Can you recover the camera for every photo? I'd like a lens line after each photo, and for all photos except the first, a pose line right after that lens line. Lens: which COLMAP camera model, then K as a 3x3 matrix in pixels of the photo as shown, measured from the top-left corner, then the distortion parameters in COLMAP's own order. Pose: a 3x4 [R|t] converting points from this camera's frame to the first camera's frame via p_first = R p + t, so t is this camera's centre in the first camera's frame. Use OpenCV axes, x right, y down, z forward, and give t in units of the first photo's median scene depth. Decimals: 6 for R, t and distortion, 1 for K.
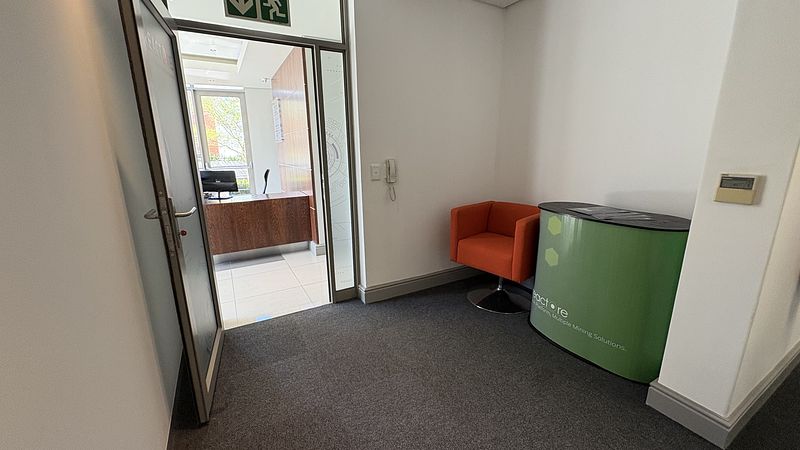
lens RADIAL K [[318.4, 0, 403.0], [0, 318.4, 225.5], [0, 0, 1]] dist [0.006118, 0.000195]
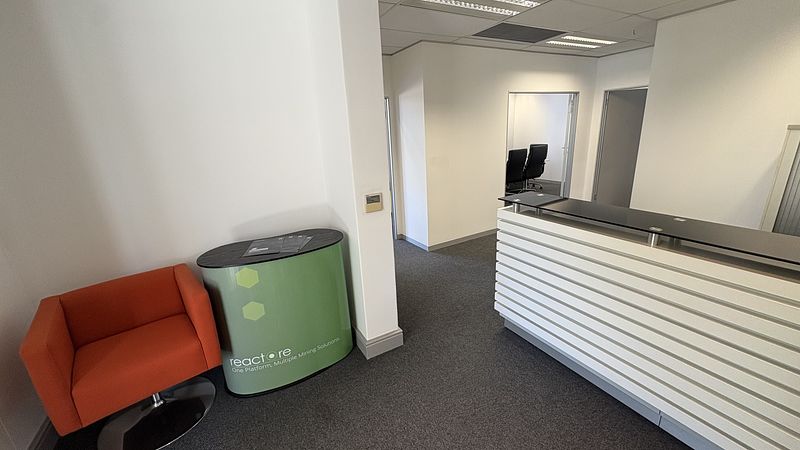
lens RADIAL K [[318.4, 0, 402.1], [0, 318.4, 222.6], [0, 0, 1]] dist [0.006118, 0.000195]
pose [[-0.010669, -0.281176, 0.959597, -0.325754], [0.269074, 0.923448, 0.273575, -0.265710], [-0.963060, 0.261121, 0.065805, 0.497479]]
